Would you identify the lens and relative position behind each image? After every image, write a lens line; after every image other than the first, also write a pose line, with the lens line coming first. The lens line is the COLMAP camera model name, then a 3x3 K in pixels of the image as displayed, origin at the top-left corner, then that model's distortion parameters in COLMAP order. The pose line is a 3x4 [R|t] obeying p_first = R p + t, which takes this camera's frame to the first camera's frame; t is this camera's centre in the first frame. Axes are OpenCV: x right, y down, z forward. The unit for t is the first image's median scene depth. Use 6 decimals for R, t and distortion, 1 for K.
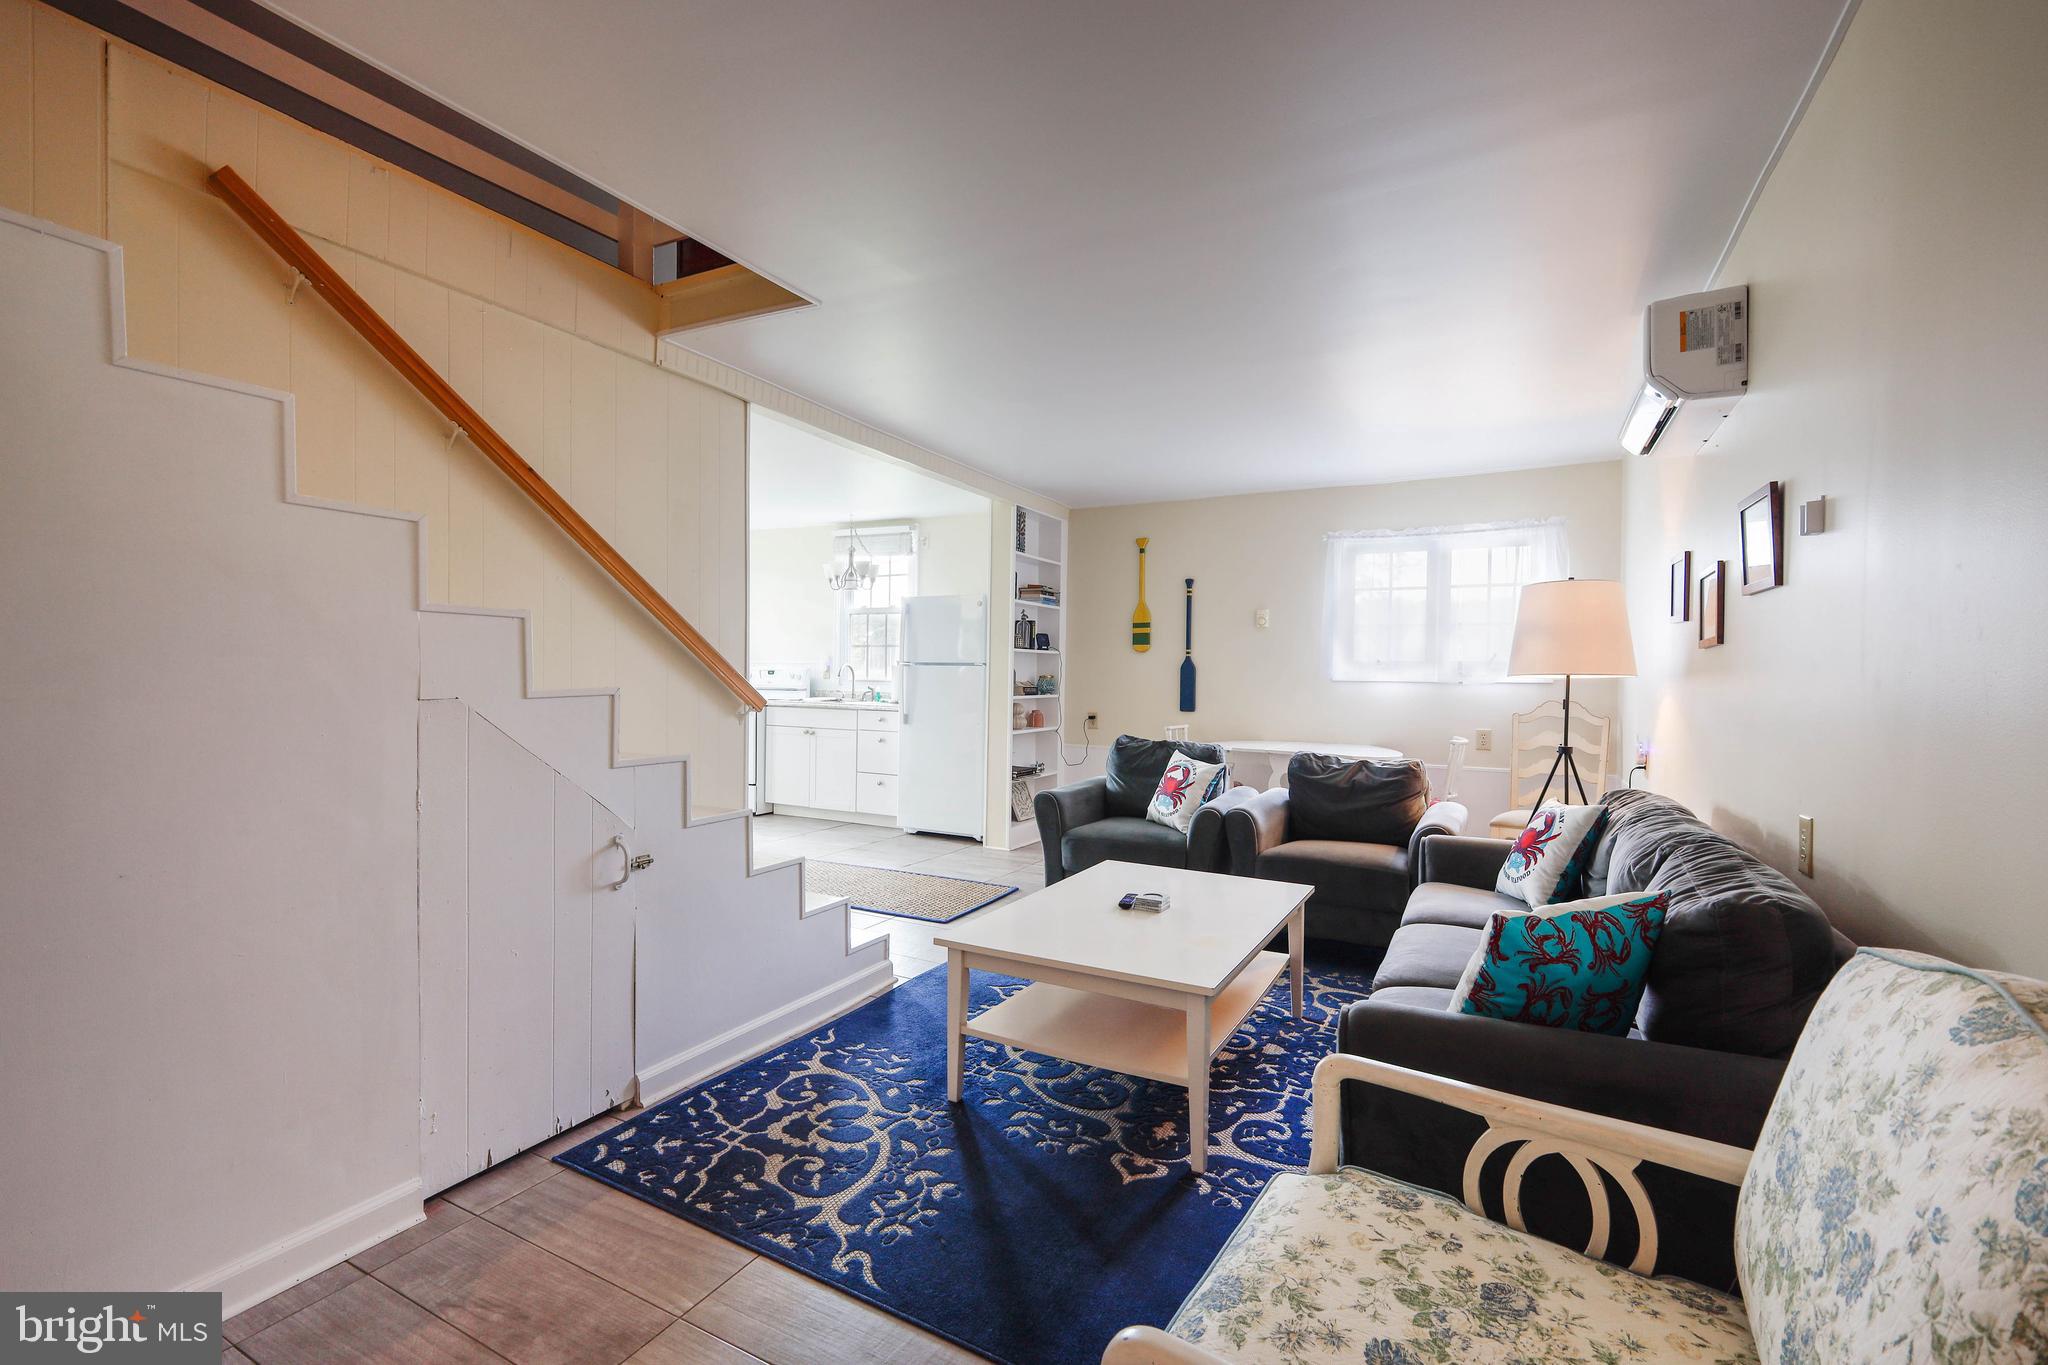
lens RADIAL K [[889.7, 0, 1025.2], [0, 889.7, 676.0], [0, 0, 1]] dist [0.000308, -0.000969]
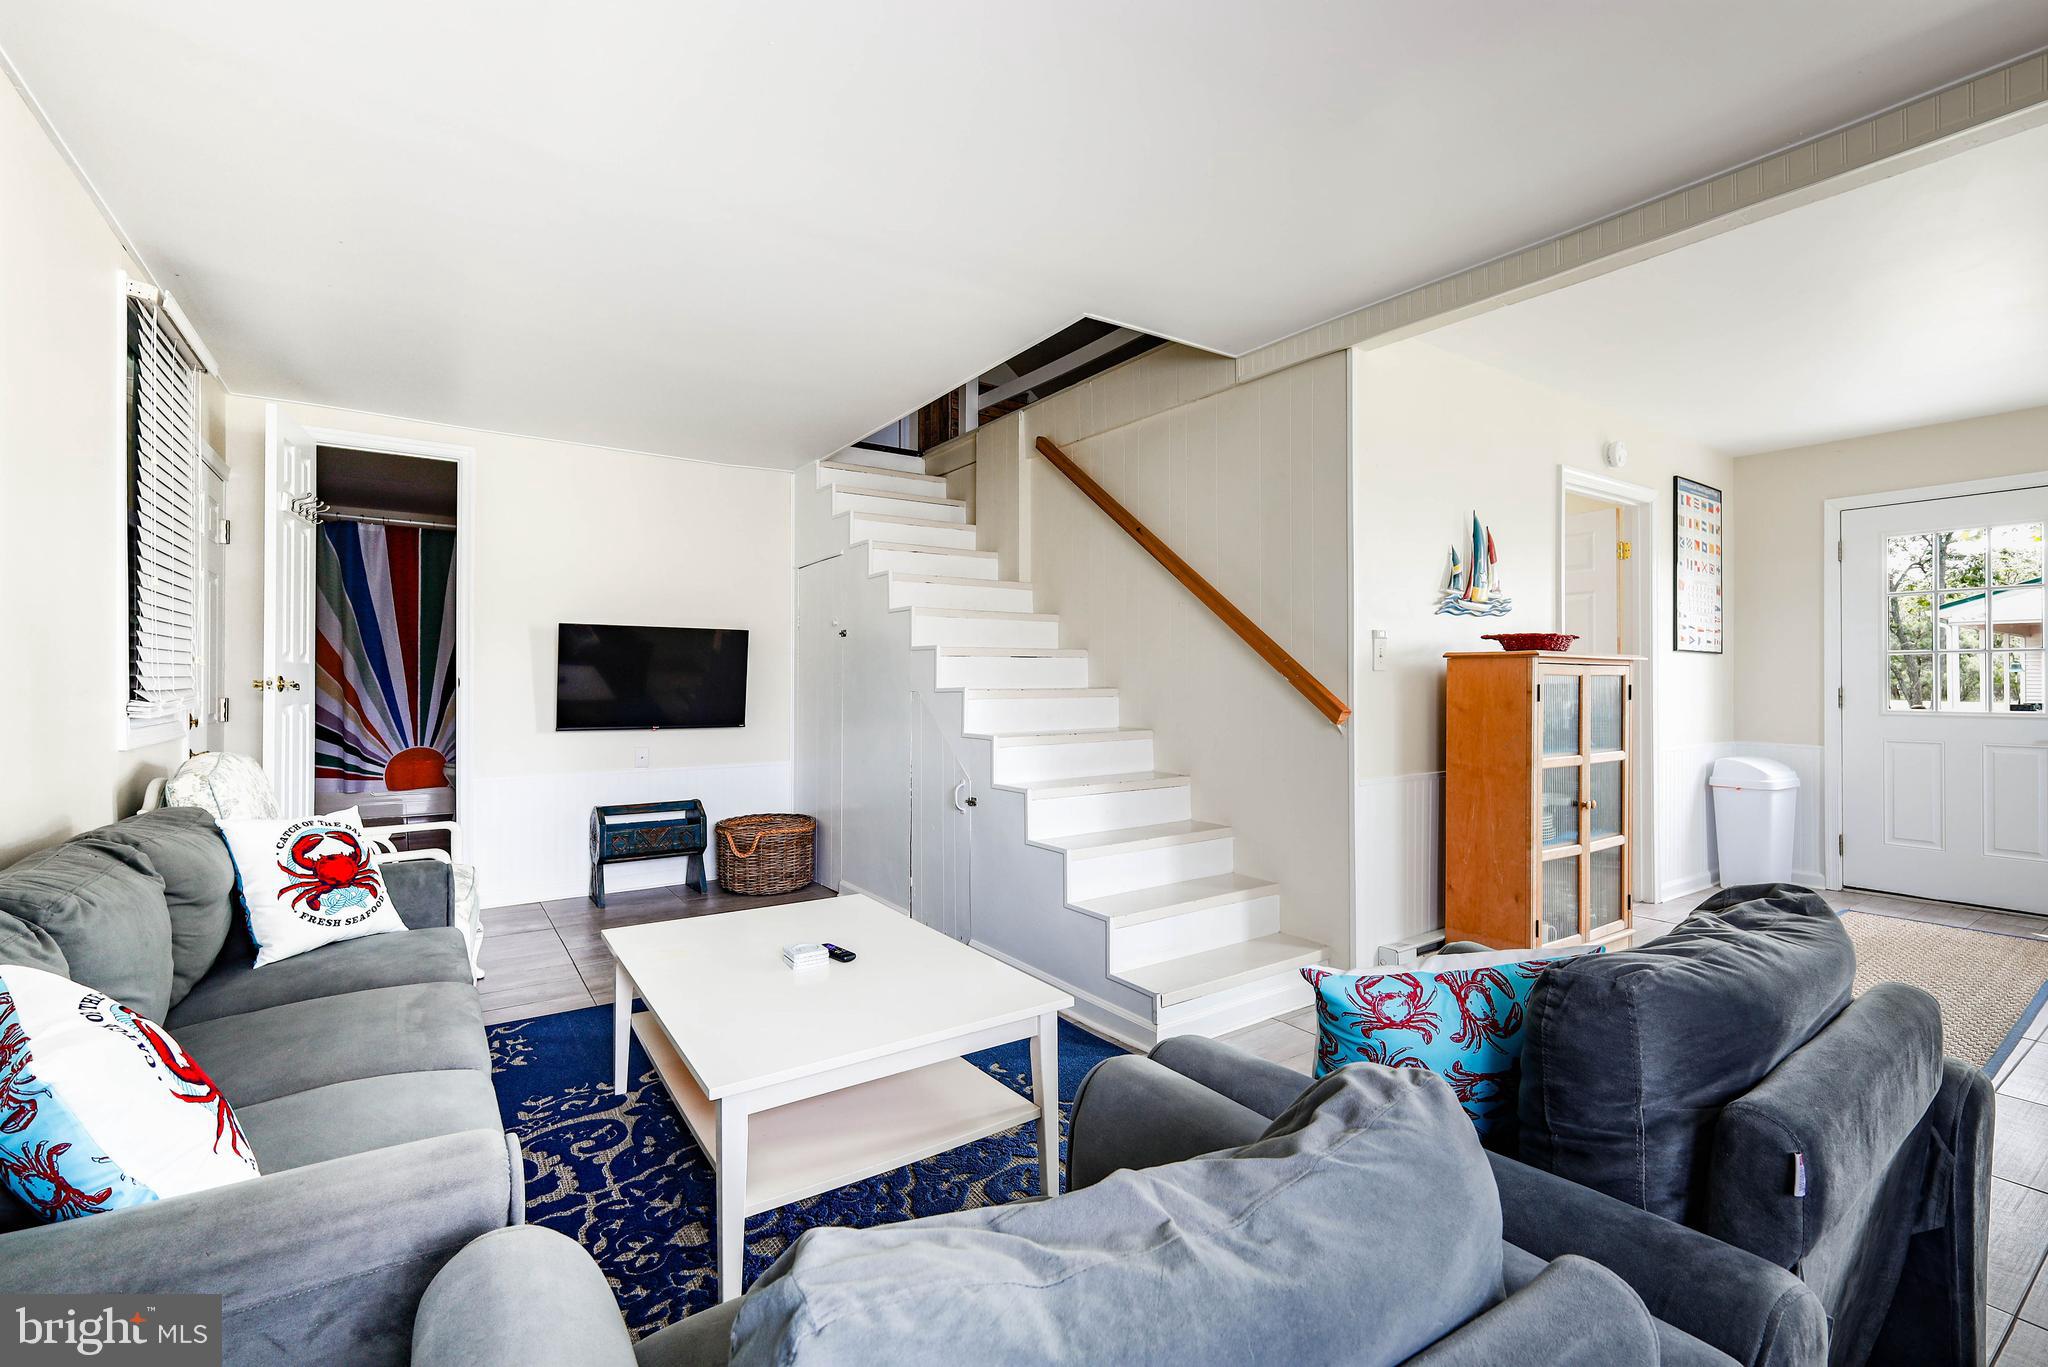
lens RADIAL K [[889.7, 0, 1028.3], [0, 889.7, 685.1], [0, 0, 1]] dist [0.000308, -0.000969]
pose [[-0.454554, -0.002638, -0.890715, 0.916003], [-0.007127, 0.999974, 0.000676, 0.007752], [0.890690, 0.006655, -0.454562, 1.842965]]
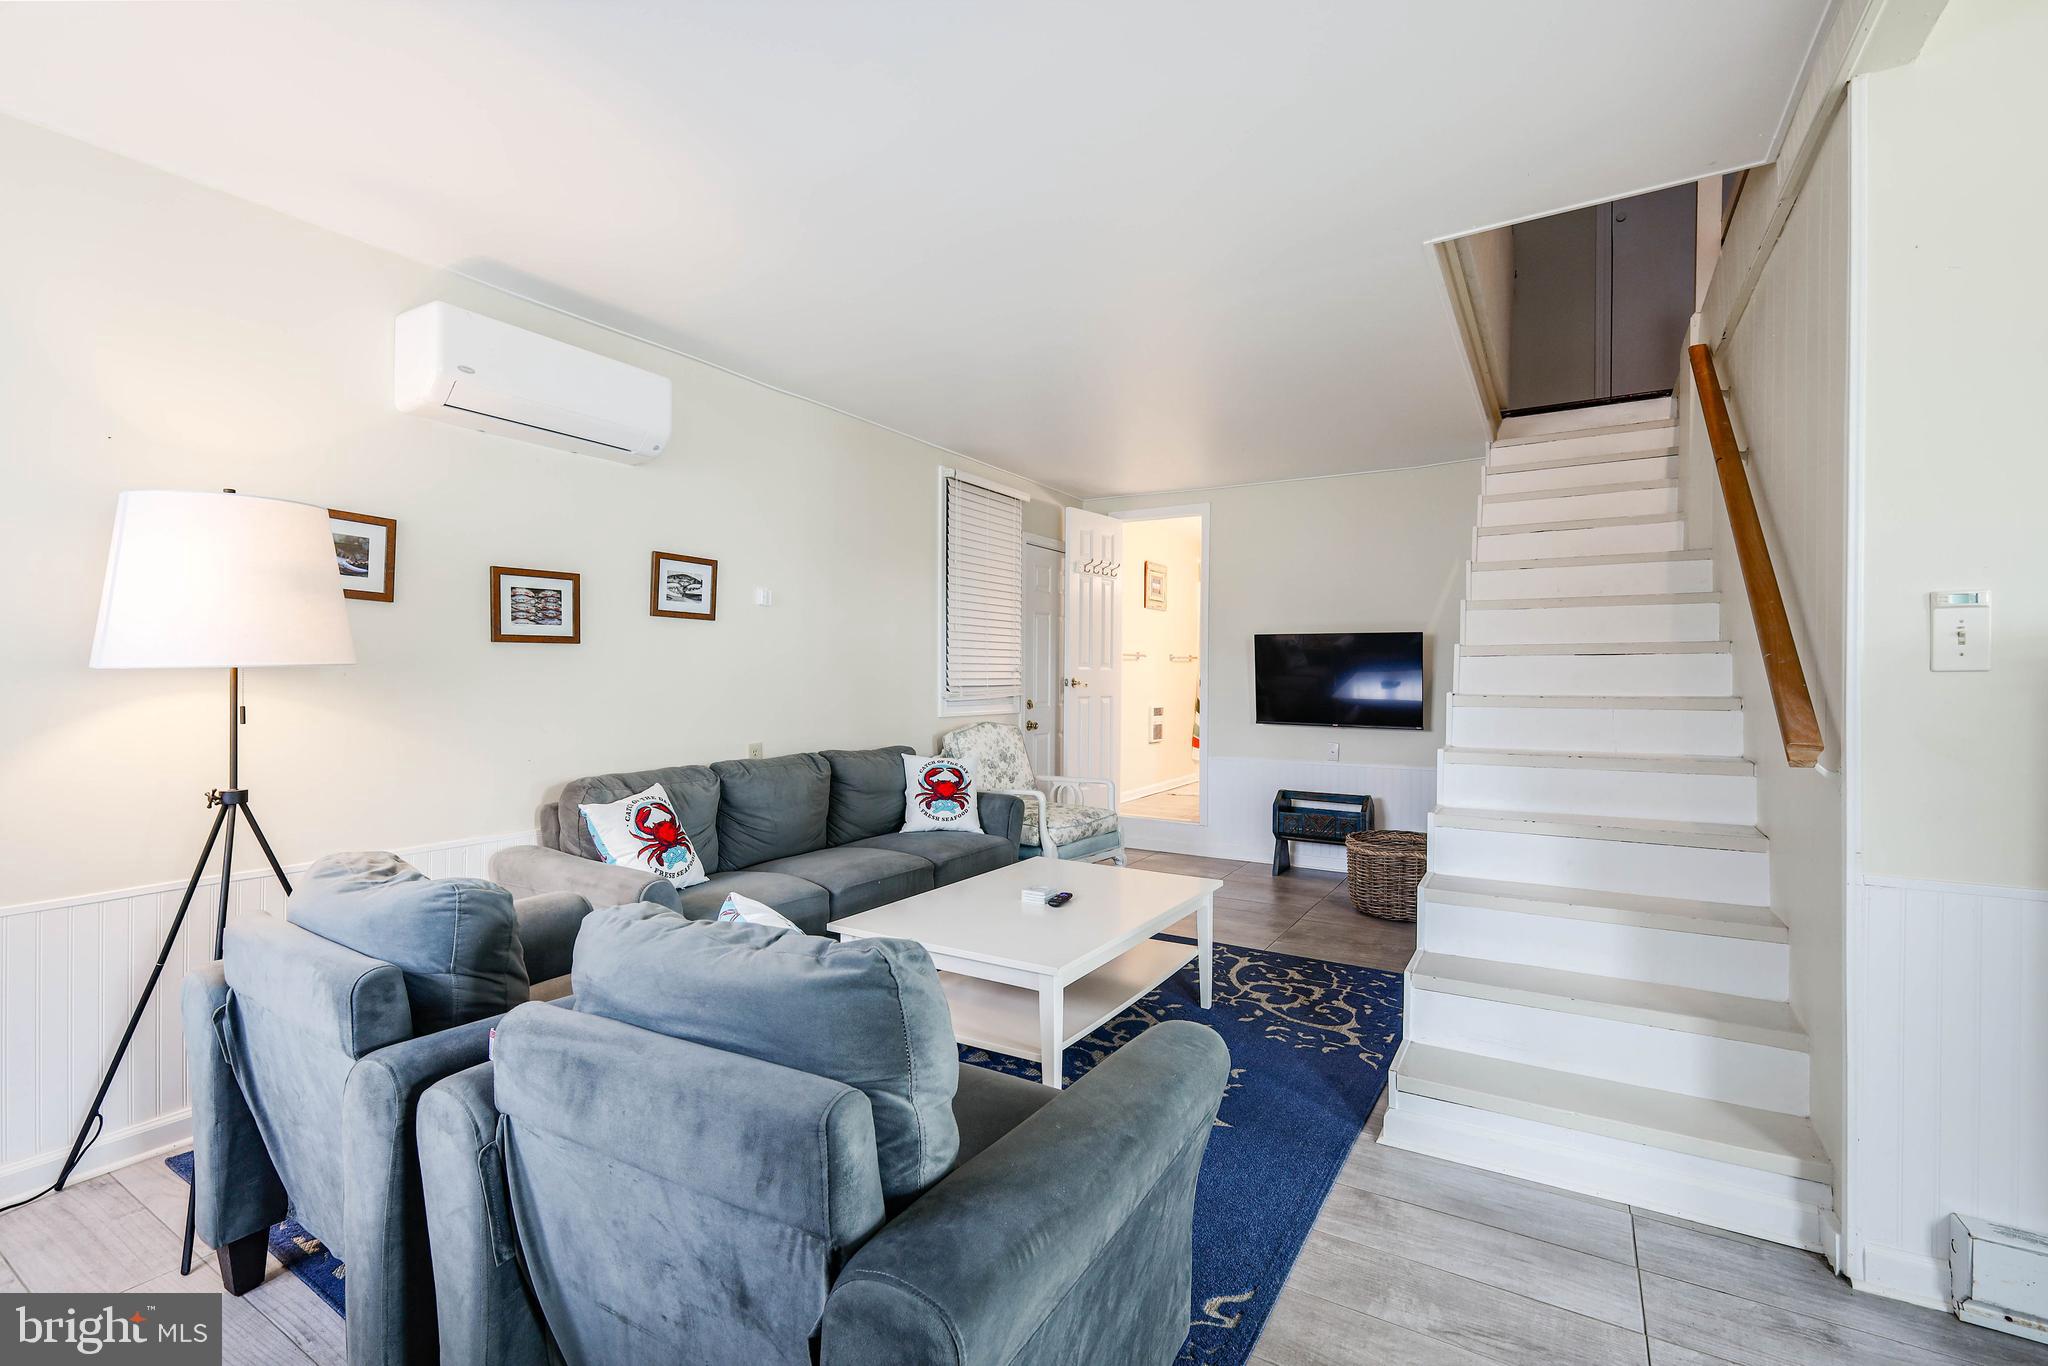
lens RADIAL K [[889.7, 0, 1018.6], [0, 889.7, 680.1], [0, 0, 1]] dist [0.000308, -0.000969]
pose [[-0.997915, -0.010122, 0.063736, 0.122267], [-0.009753, 0.999934, 0.006108, -0.006788], [-0.063793, 0.005473, -0.997948, 2.444070]]
